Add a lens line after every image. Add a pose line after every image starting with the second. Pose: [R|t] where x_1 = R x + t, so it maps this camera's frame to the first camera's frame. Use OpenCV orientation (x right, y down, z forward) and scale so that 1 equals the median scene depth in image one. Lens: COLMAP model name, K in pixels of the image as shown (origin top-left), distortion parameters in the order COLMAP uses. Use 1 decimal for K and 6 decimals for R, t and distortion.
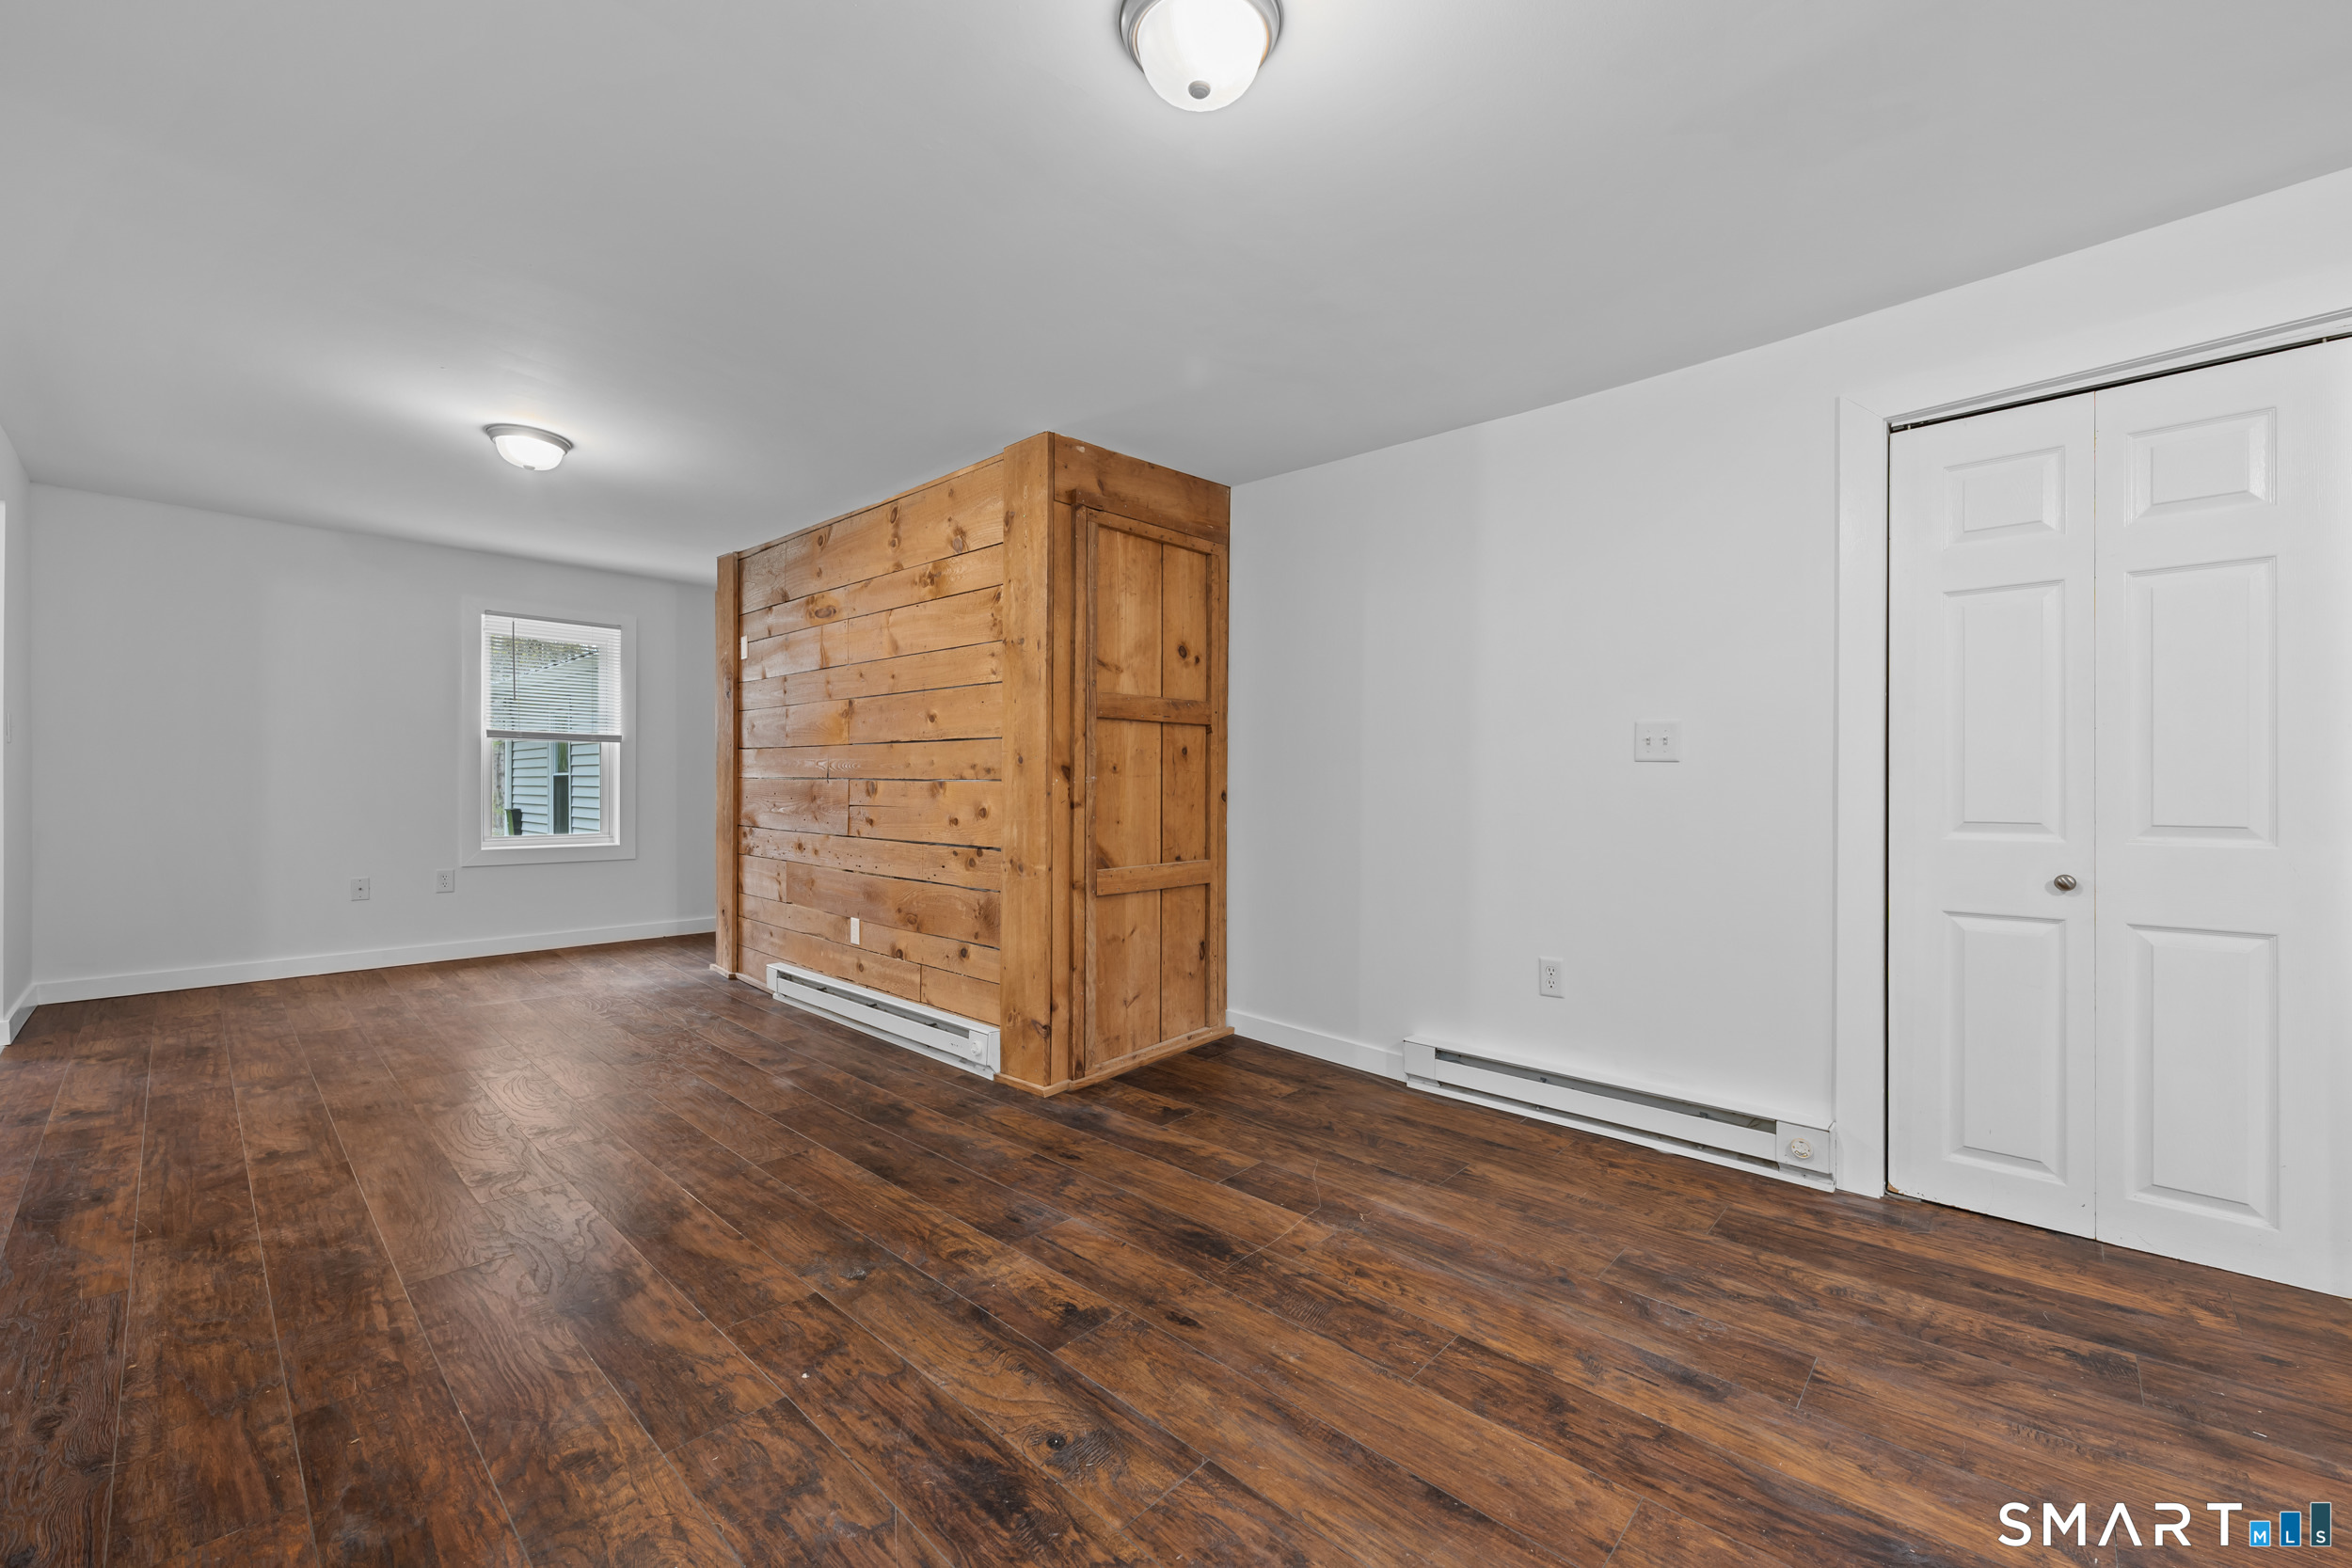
lens RADIAL K [[931.8, 0, 1174.2], [0, 931.8, 790.0], [0, 0, 1]] dist [-0.000234, 0.000824]
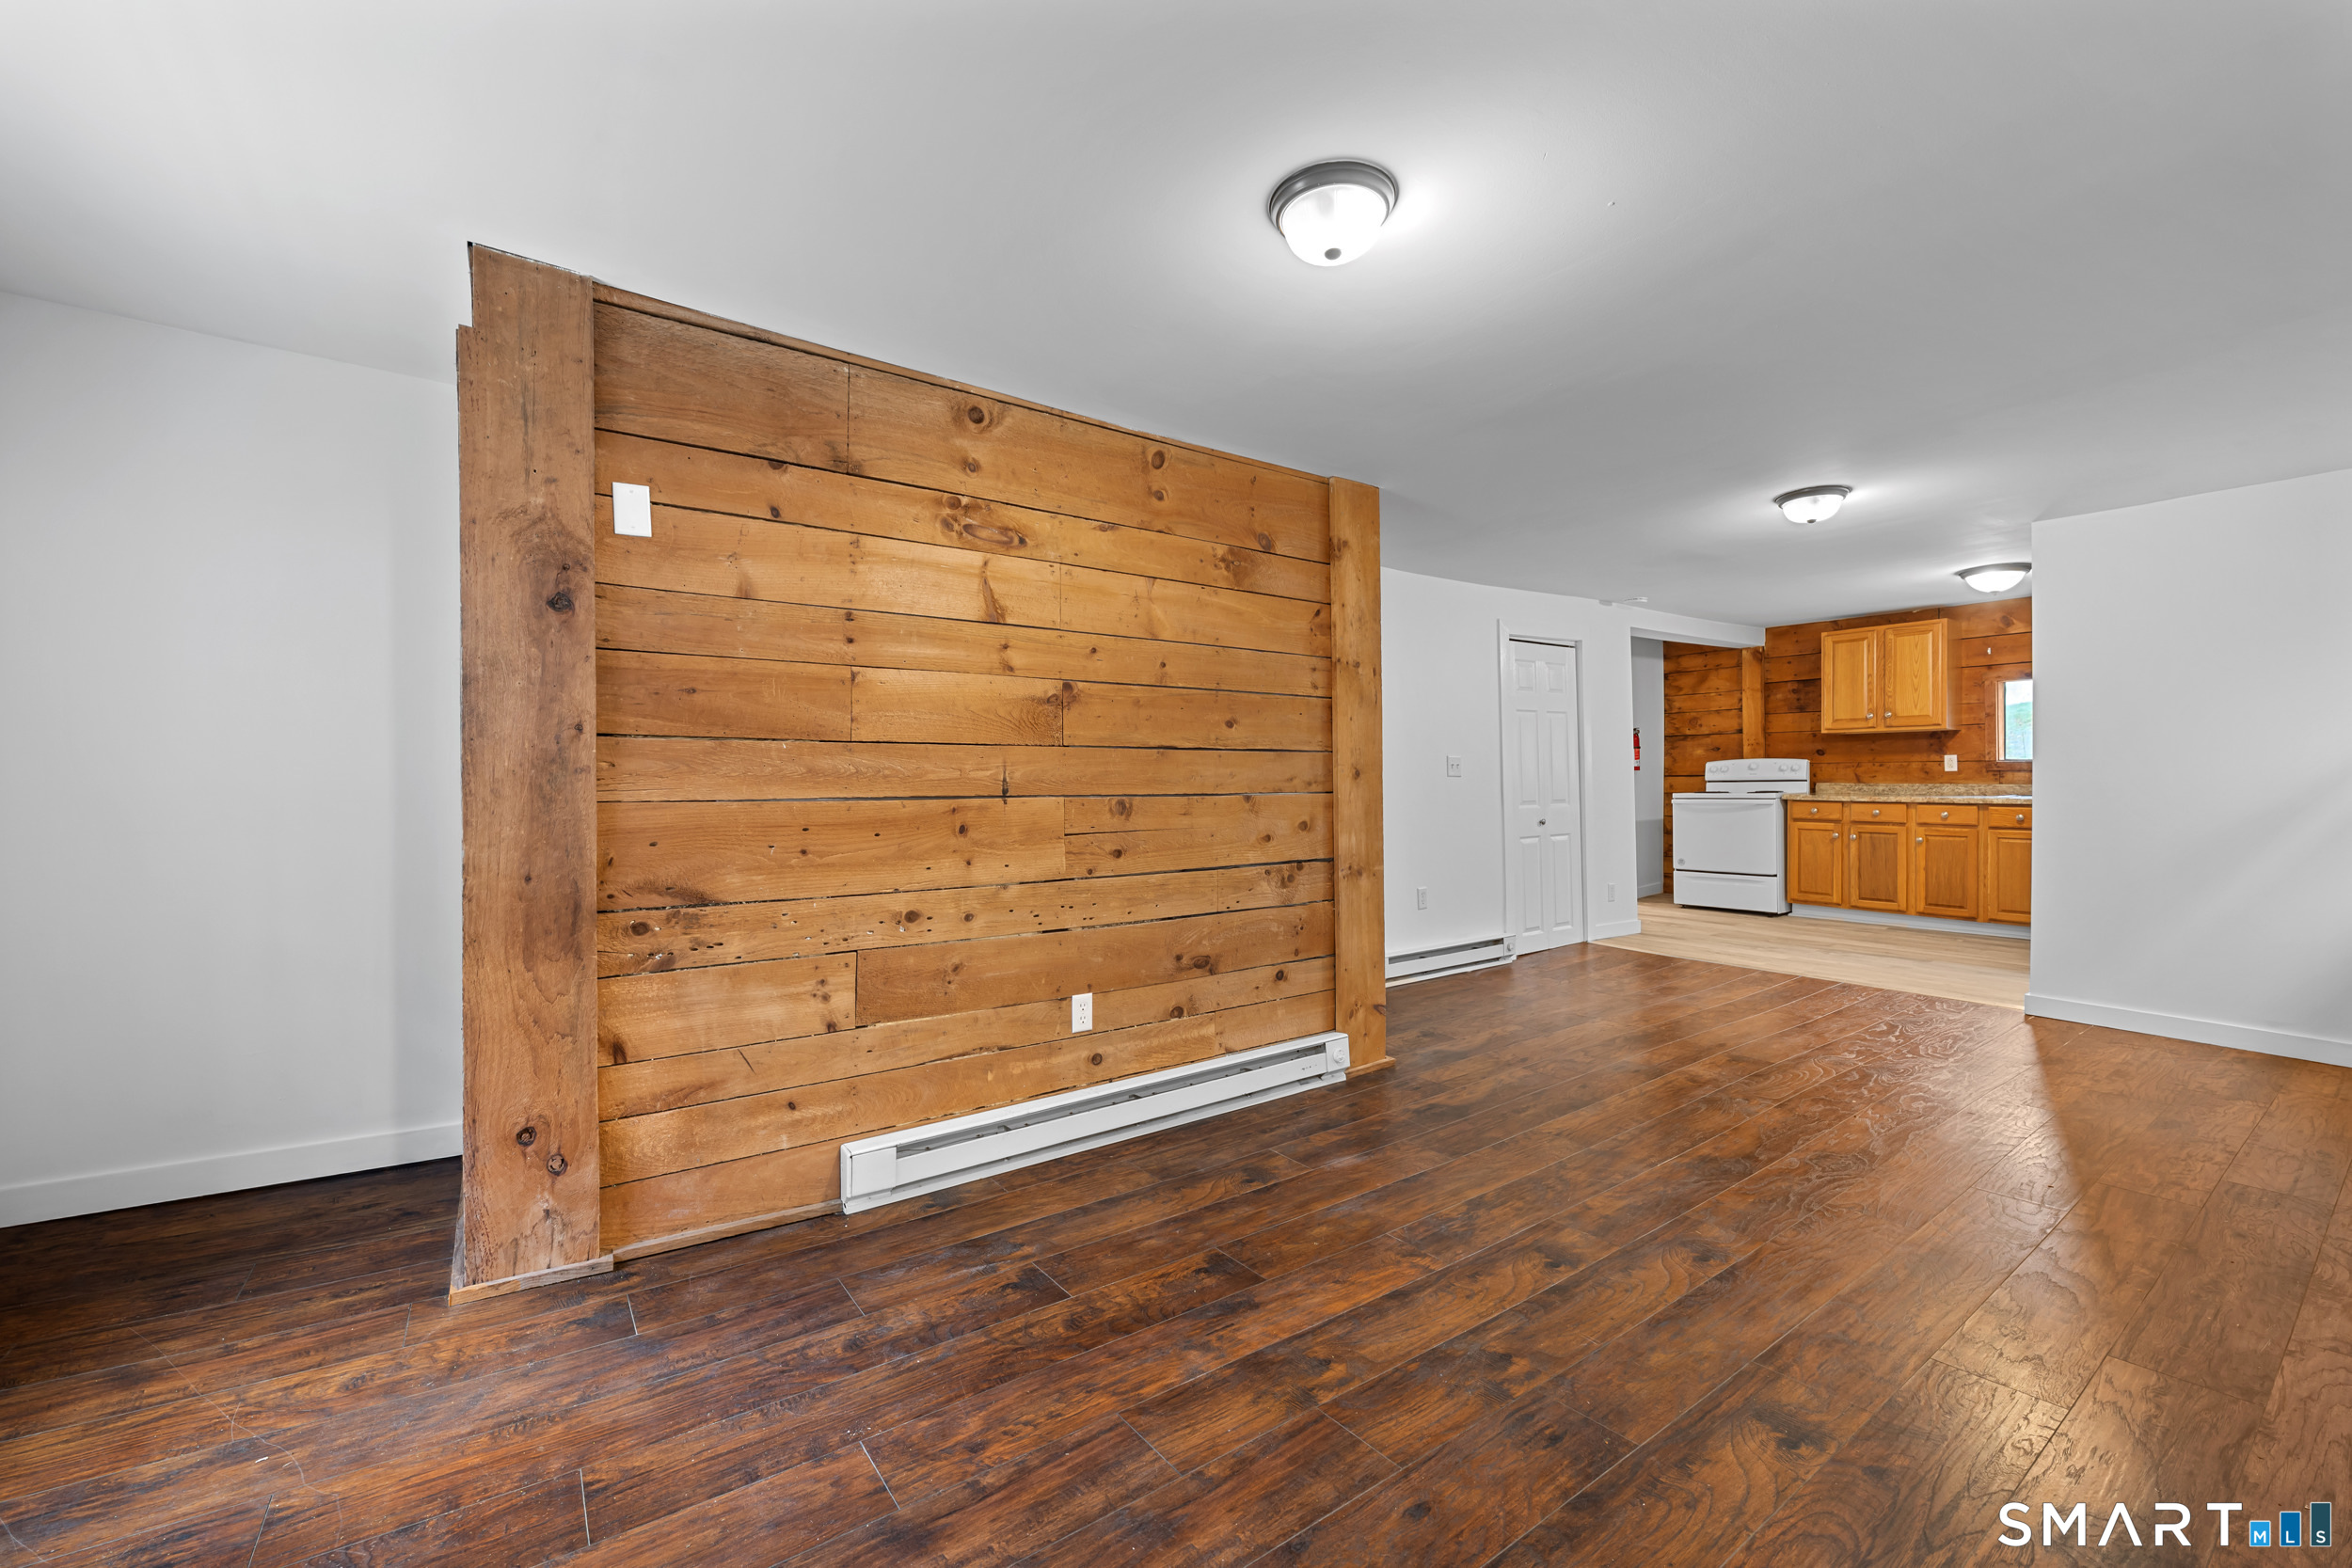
lens RADIAL K [[931.8, 0, 1171.8], [0, 931.8, 773.4], [0, 0, 1]] dist [-0.000234, 0.000824]
pose [[0.203301, 0.005421, 0.979101, -1.333120], [0.022803, 0.999687, -0.010270, -0.026855], [-0.978851, 0.024414, 0.203113, 1.028732]]
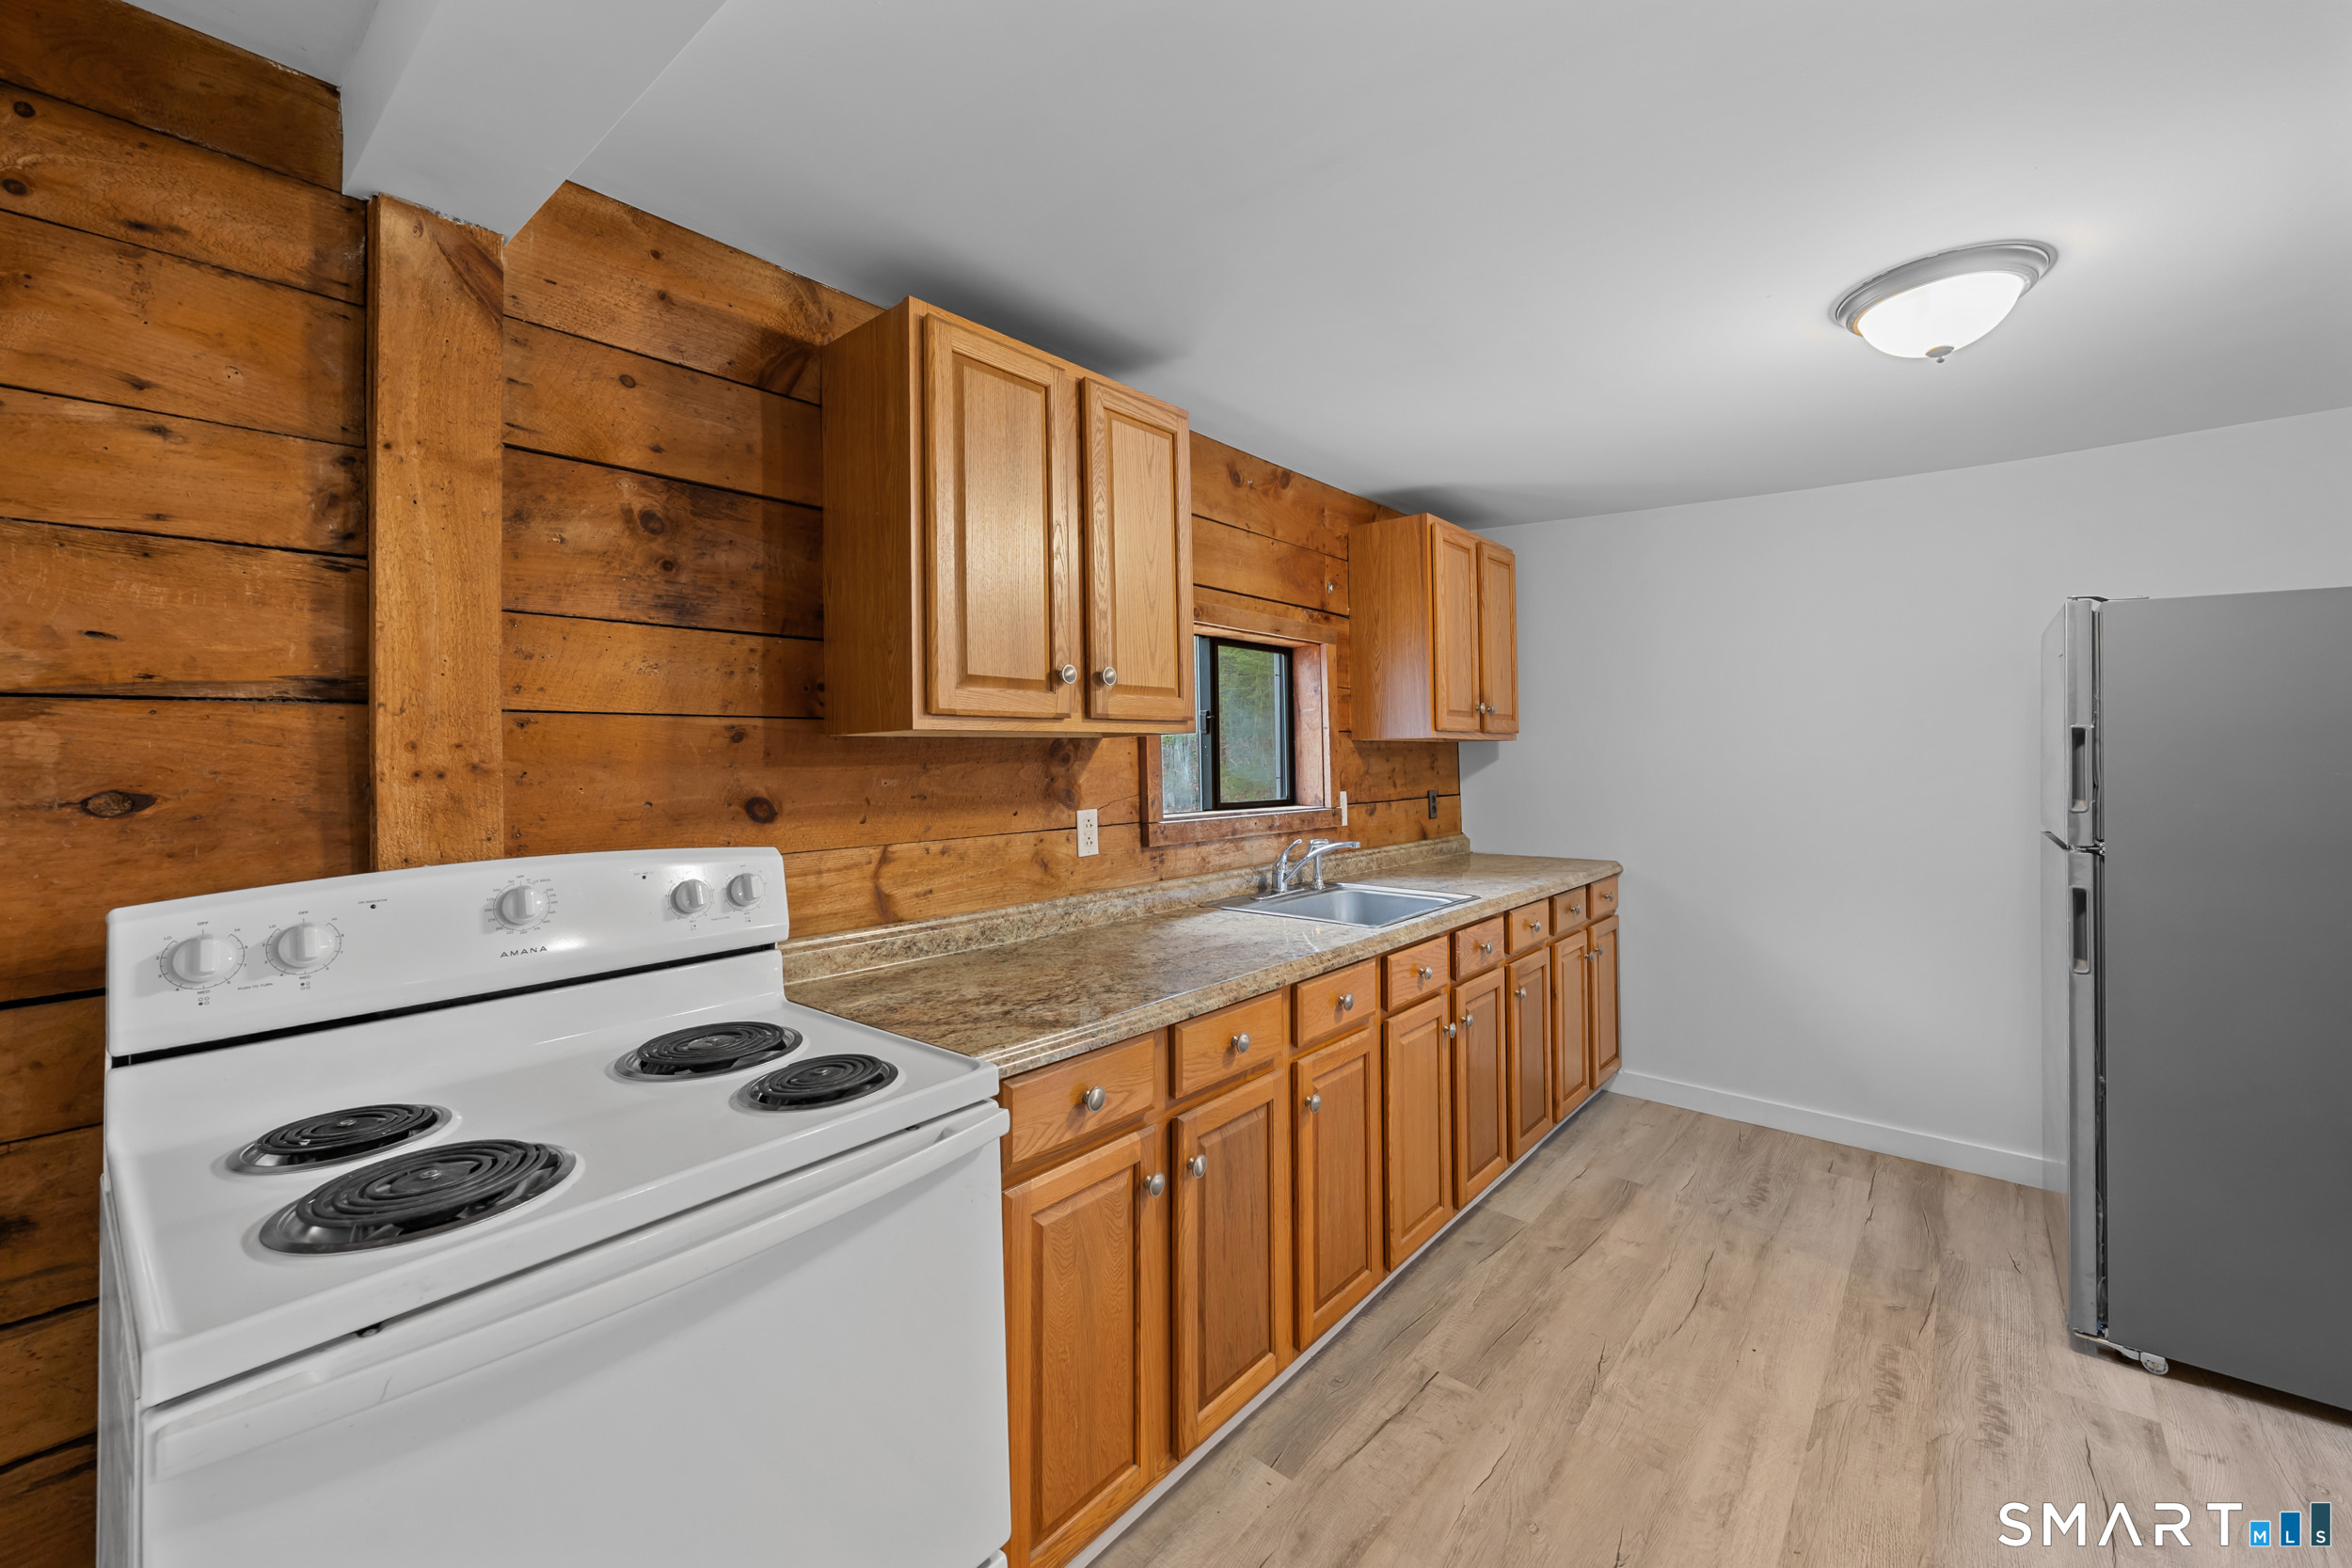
lens RADIAL K [[931.8, 0, 1178.1], [0, 931.8, 751.7], [0, 0, 1]] dist [-0.000234, 0.000824]
pose [[-0.999056, 0.017892, -0.039596, 1.063382], [0.017599, 0.999815, 0.007738, -0.100403], [0.039727, 0.007033, -0.999186, 0.462607]]
